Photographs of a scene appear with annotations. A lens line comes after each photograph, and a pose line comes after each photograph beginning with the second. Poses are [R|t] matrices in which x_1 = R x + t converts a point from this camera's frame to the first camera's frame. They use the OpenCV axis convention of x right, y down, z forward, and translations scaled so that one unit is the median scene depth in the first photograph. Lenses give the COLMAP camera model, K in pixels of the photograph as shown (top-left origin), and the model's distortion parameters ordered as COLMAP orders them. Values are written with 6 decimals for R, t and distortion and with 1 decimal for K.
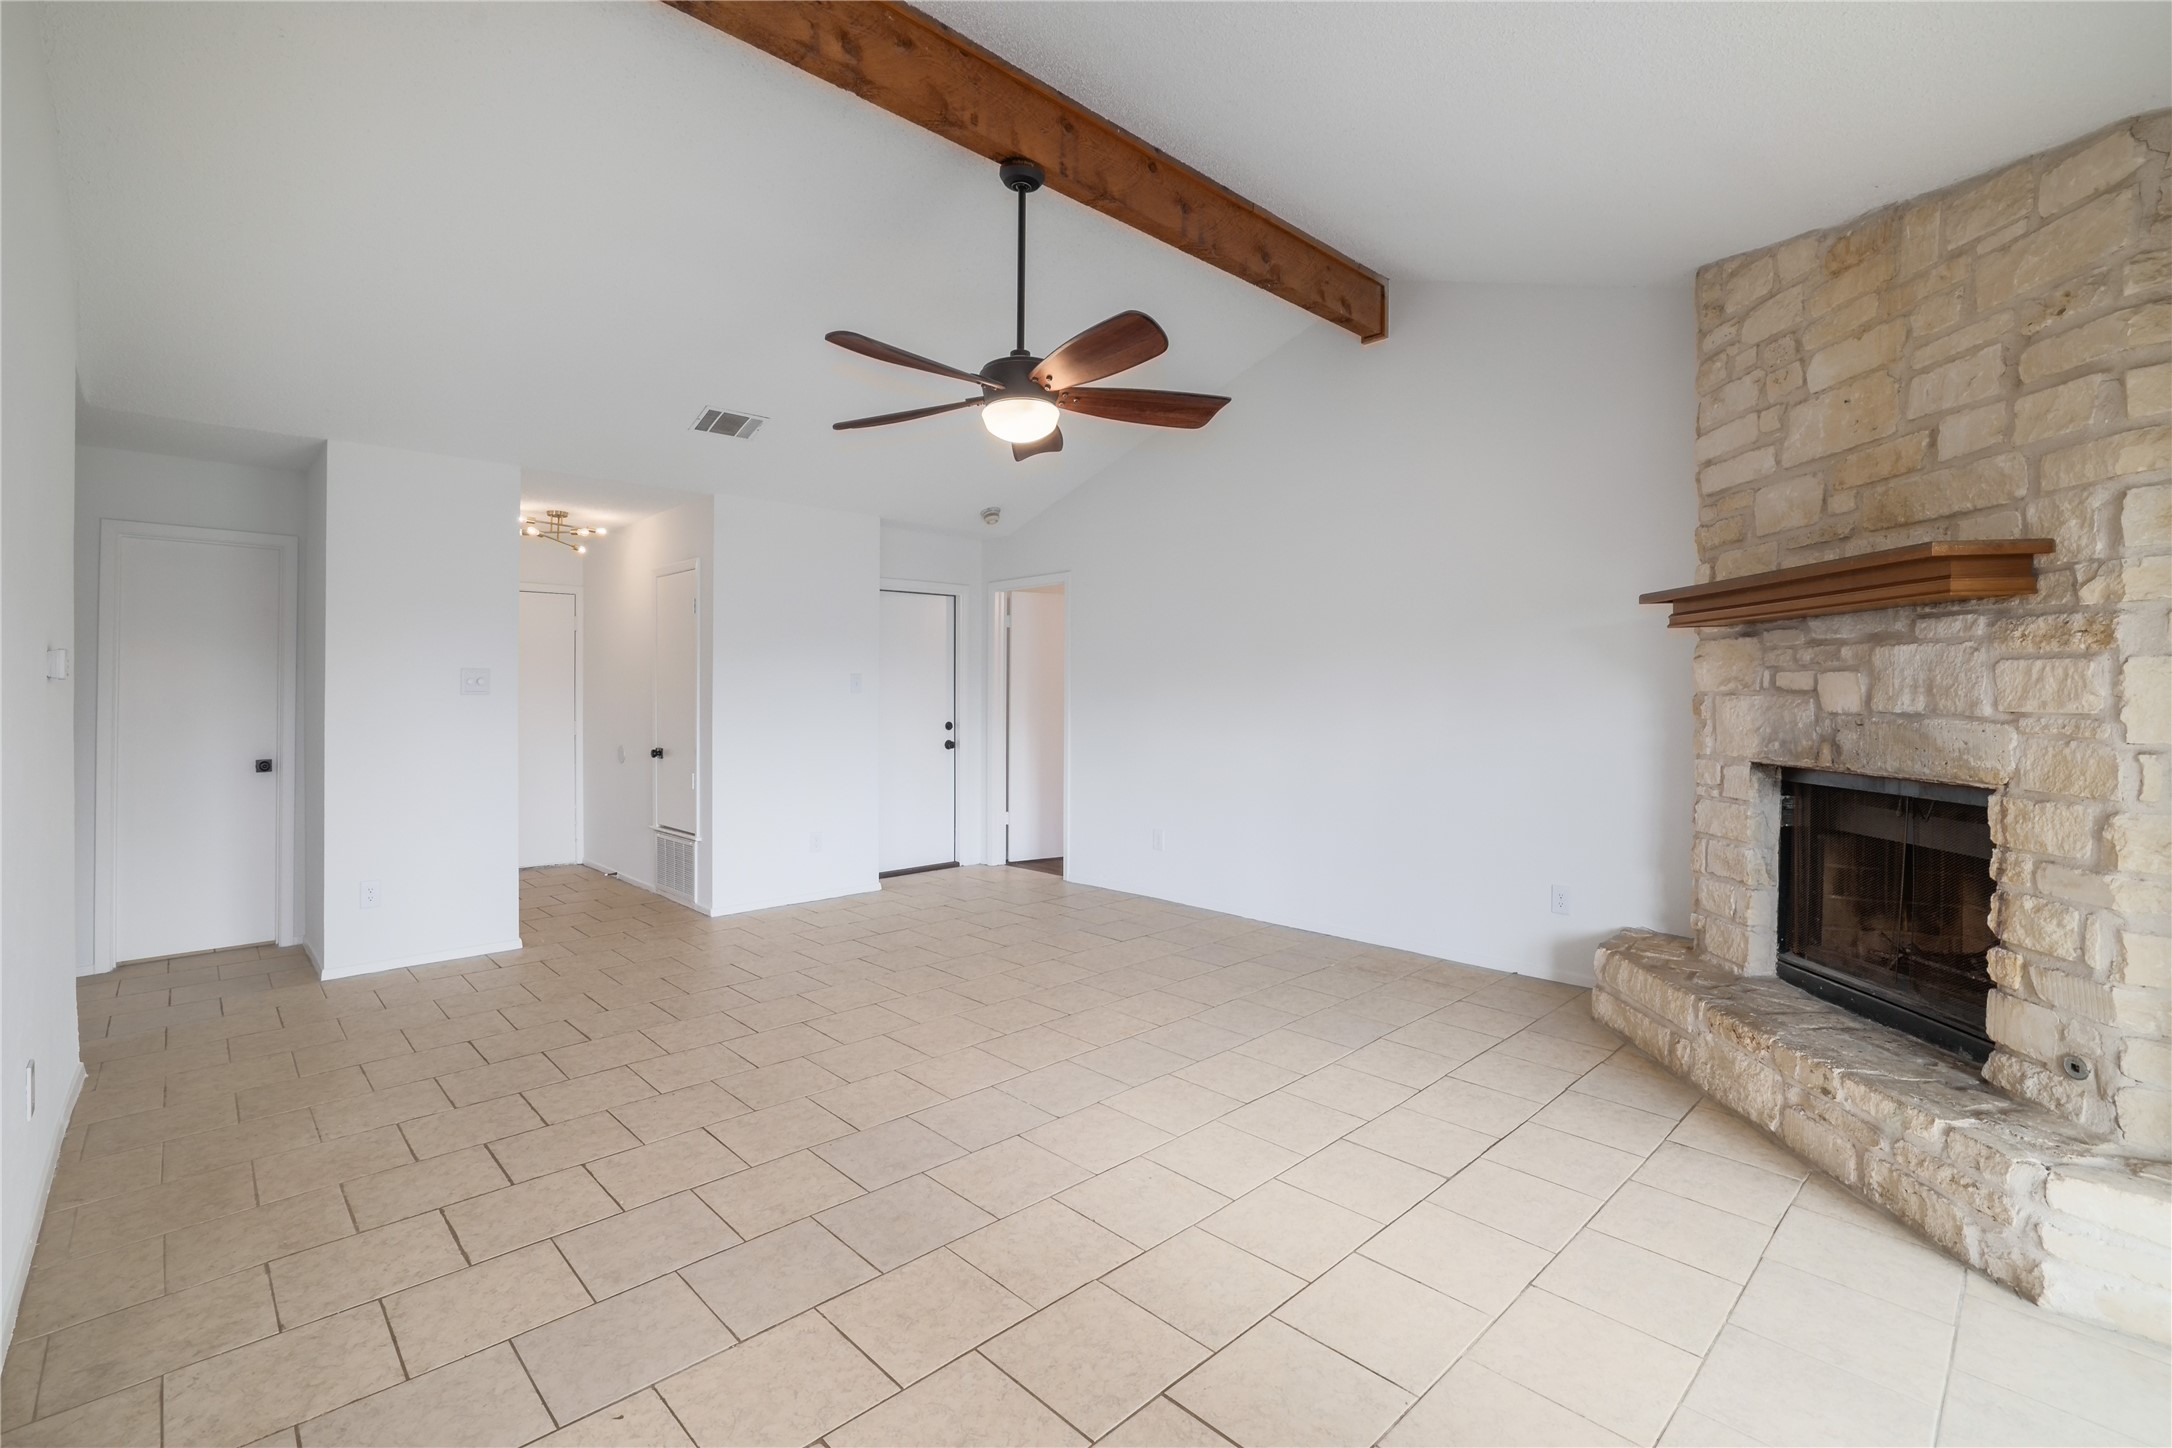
lens RADIAL K [[1022.9, 0, 1086.1], [0, 1022.9, 695.6], [0, 0, 1]] dist [-0.047383, 0.050129]
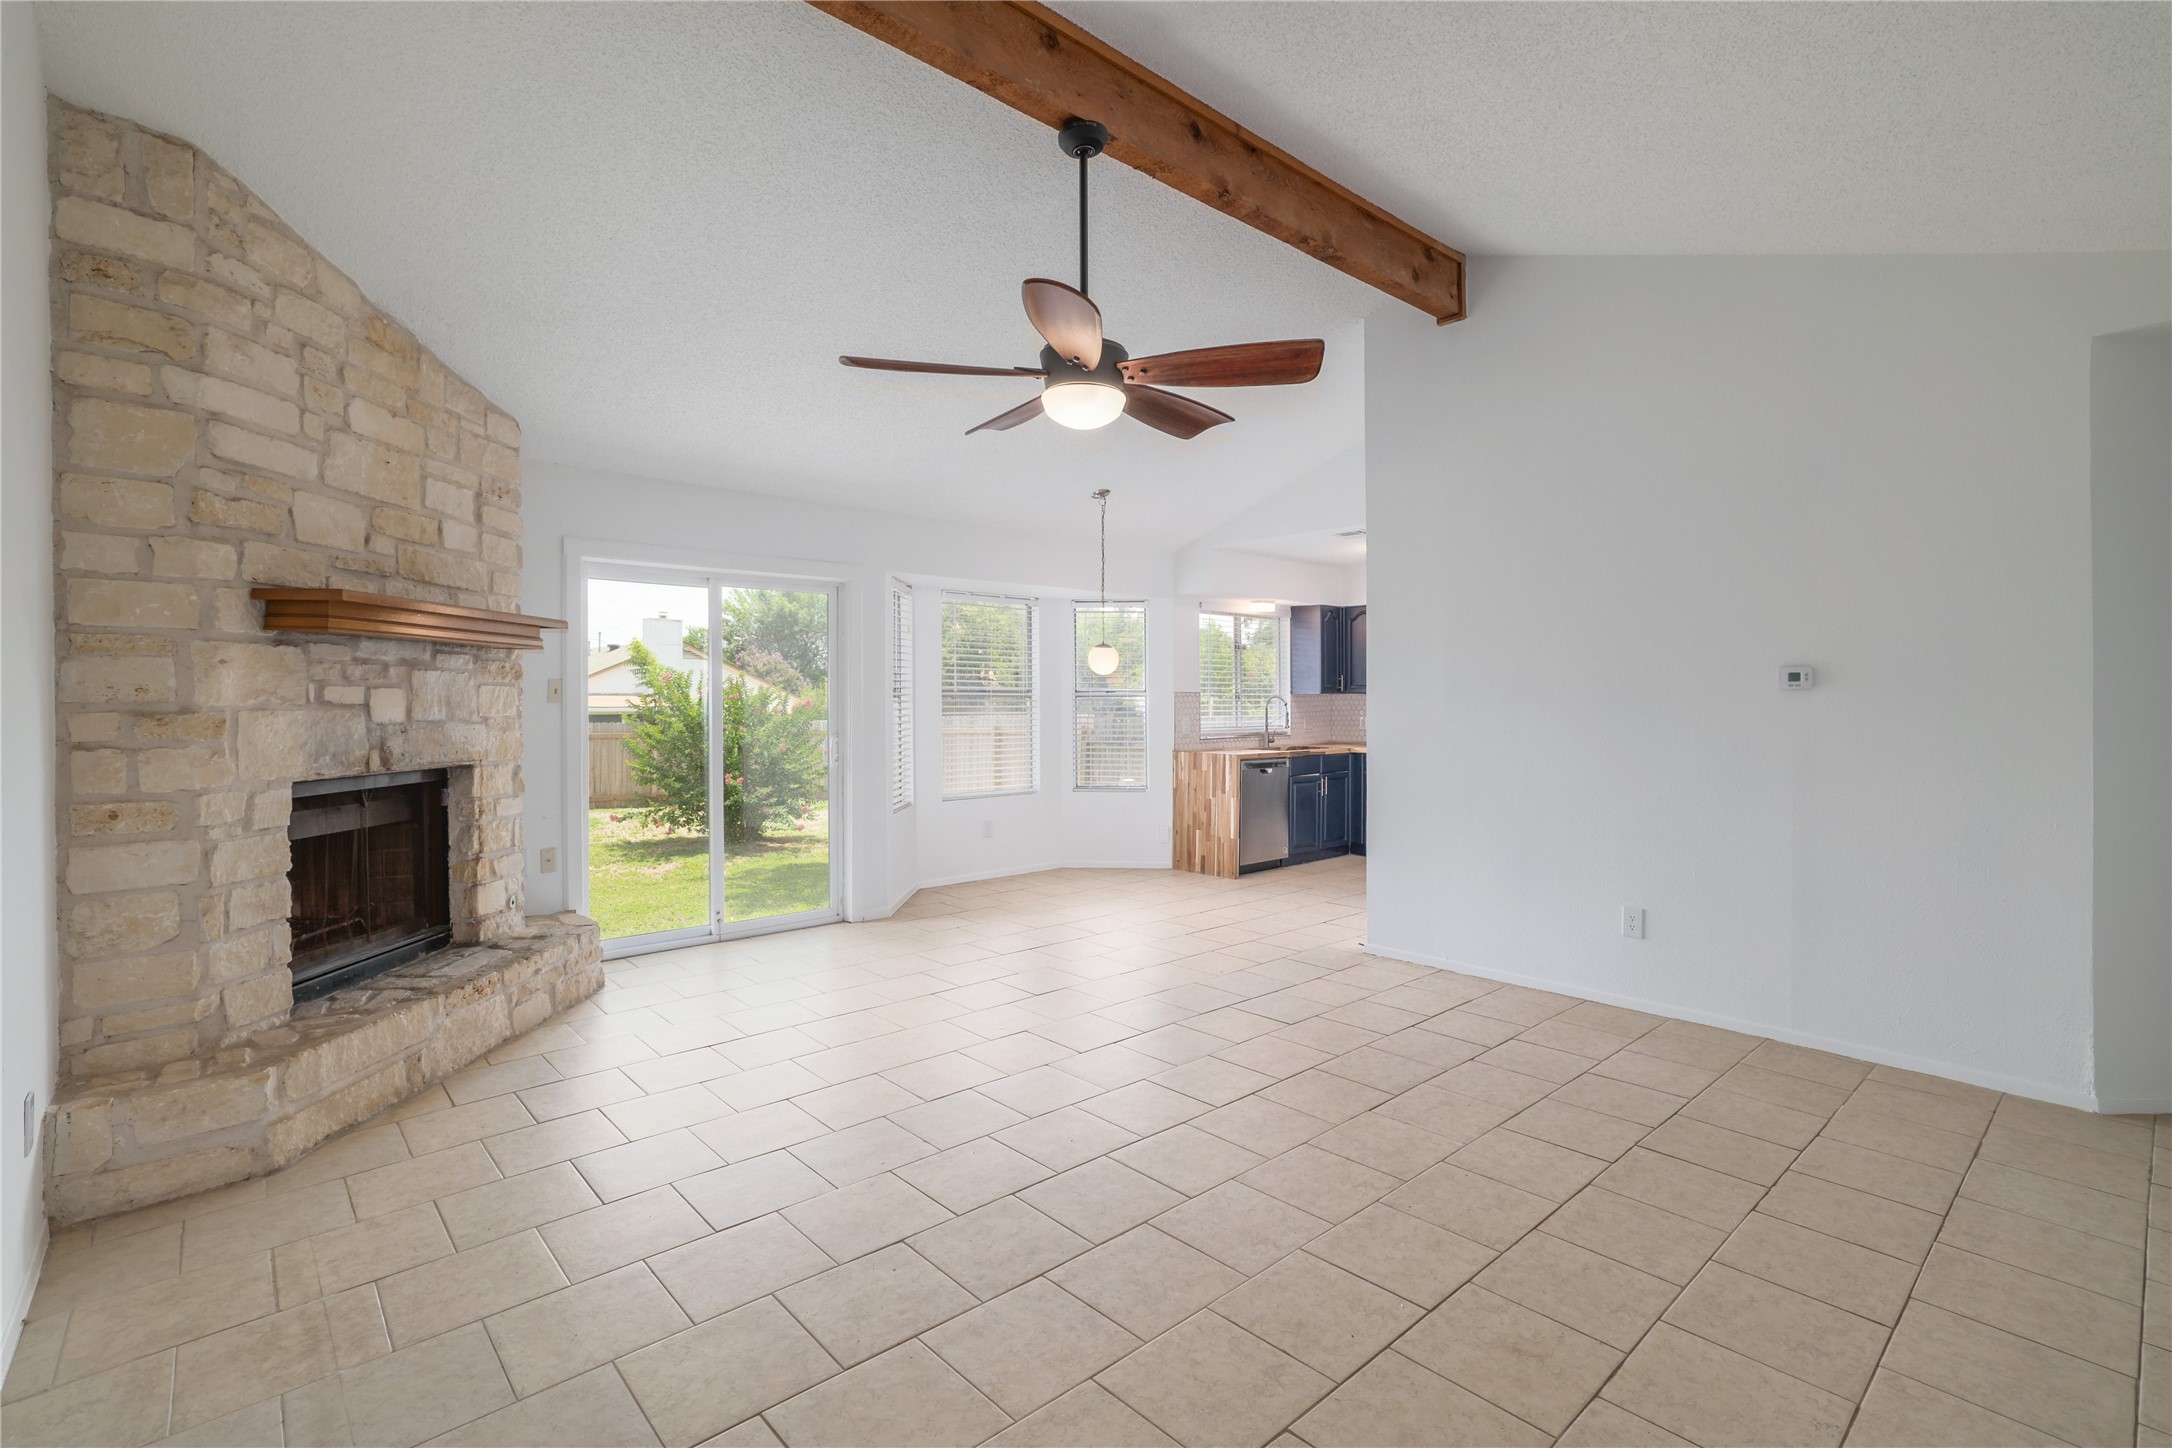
lens RADIAL K [[986.2, 0, 1088.2], [0, 986.2, 693.5], [0, 0, 1]] dist [0.011645, 0.001029]
pose [[-0.999965, -0.001648, 0.008194, -0.091459], [-0.001681, 0.999990, -0.004069, -0.015389], [-0.008188, -0.004083, -0.999958, 2.310377]]
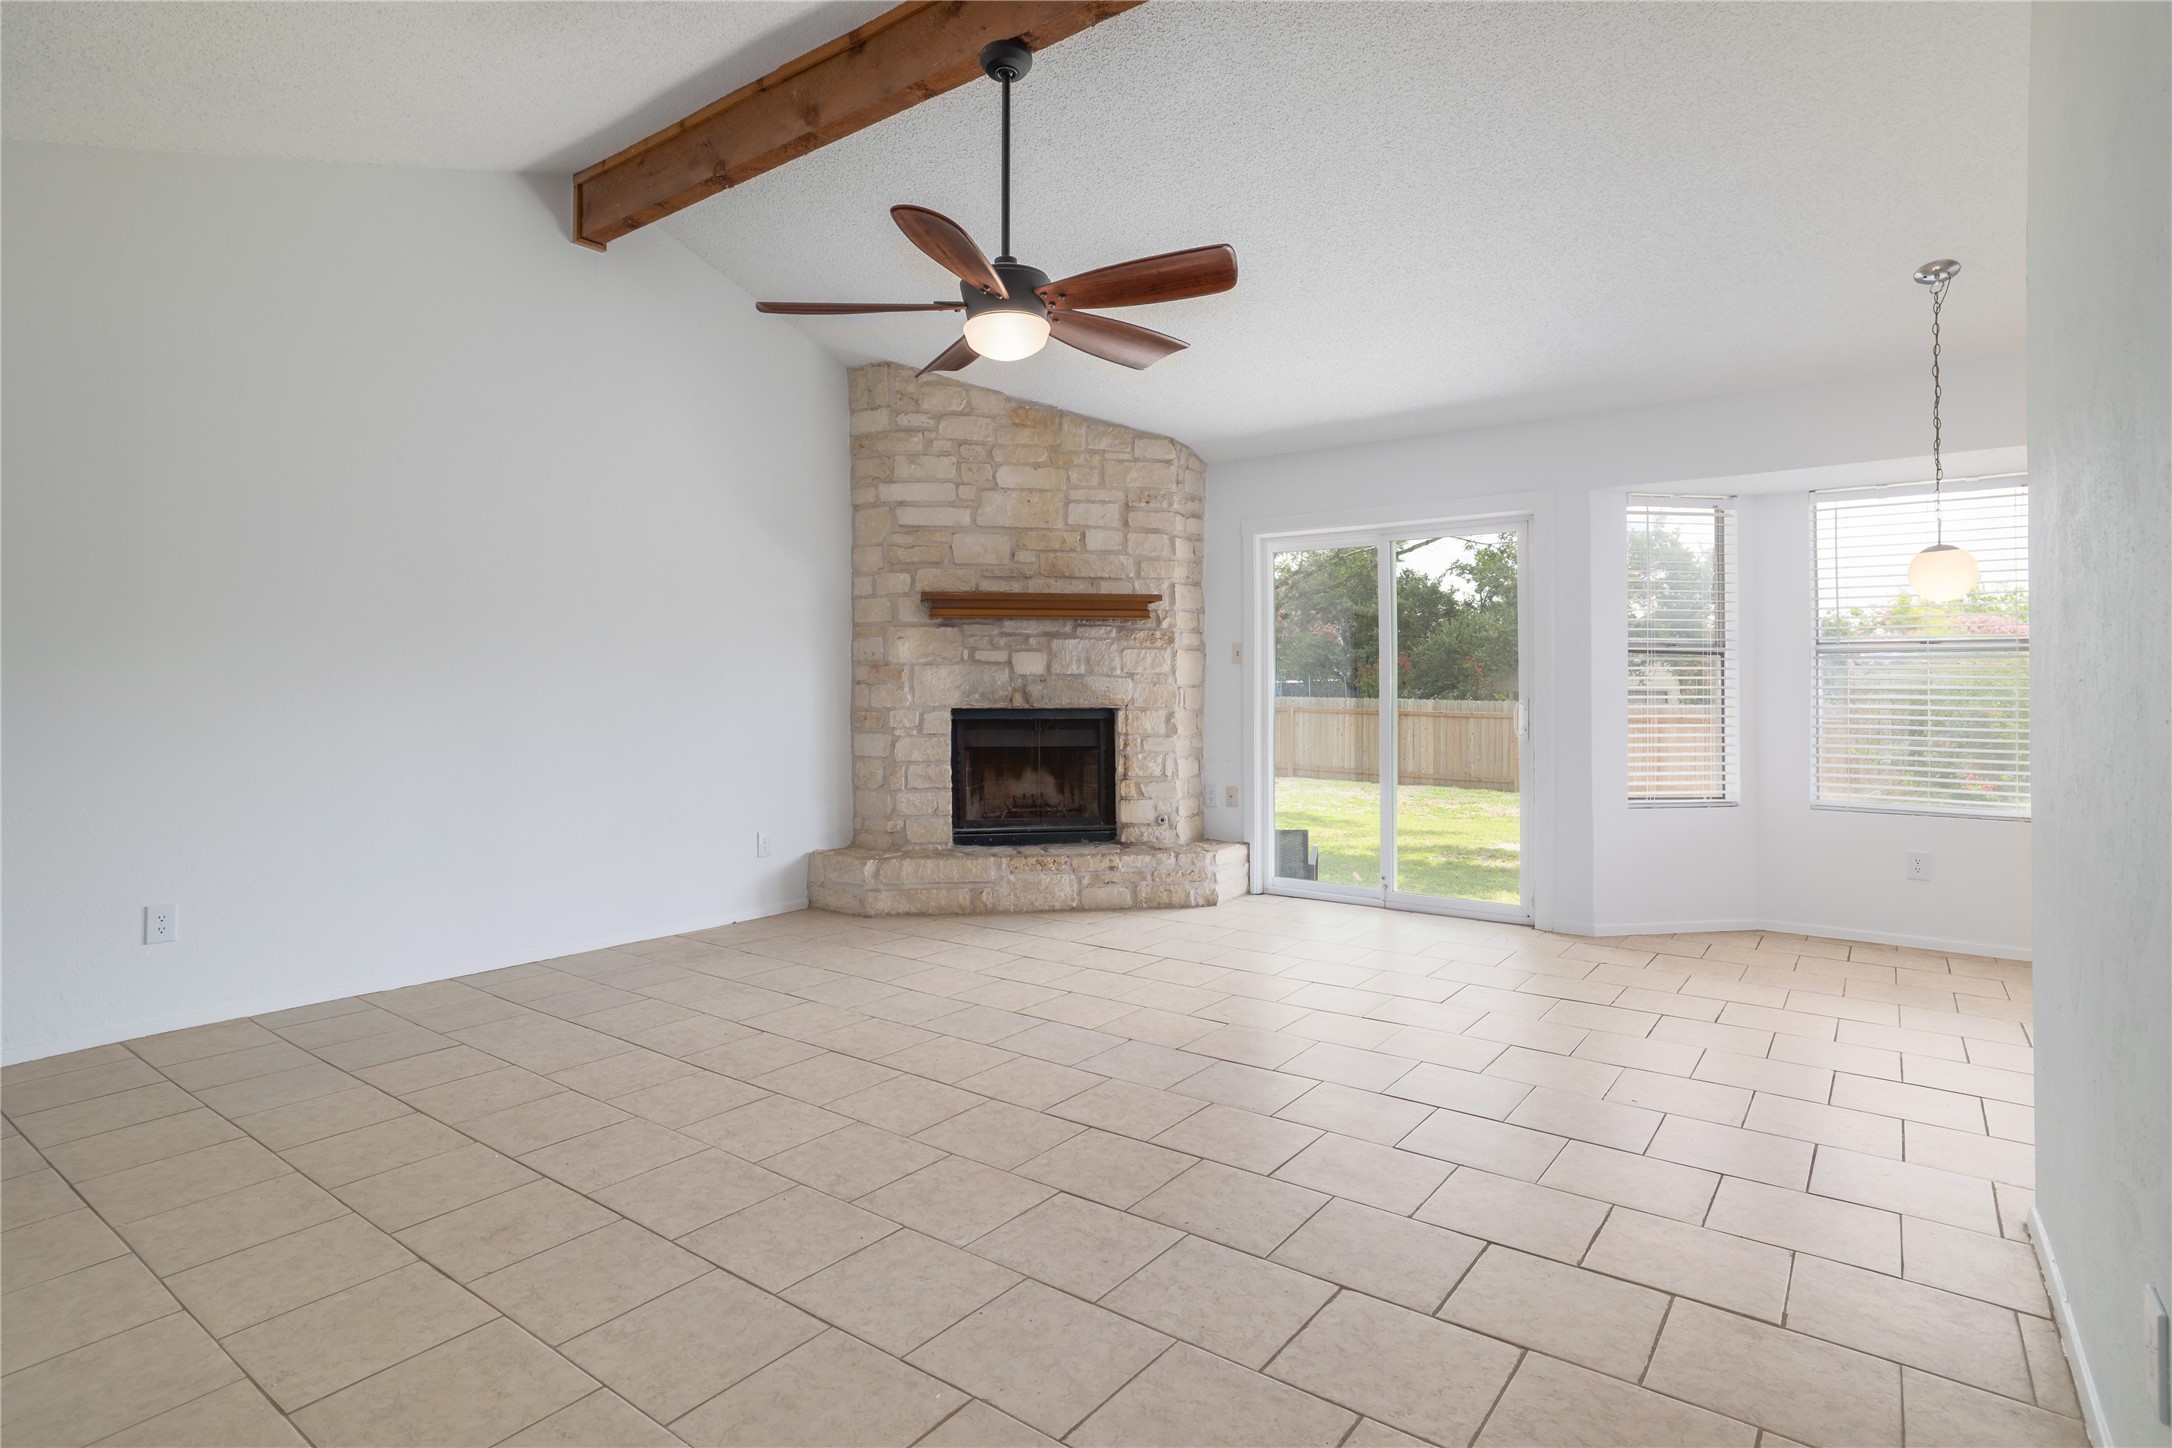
lens RADIAL K [[1096.6, 0, 1084.0], [0, 1096.6, 674.5], [0, 0, 1]] dist [0.000018, 0.000021]
pose [[-0.185261, 0.018163, 0.982521, -1.244905], [0.004710, 0.999834, -0.017595, 0.054156], [-0.982678, 0.001368, -0.185316, 1.350728]]
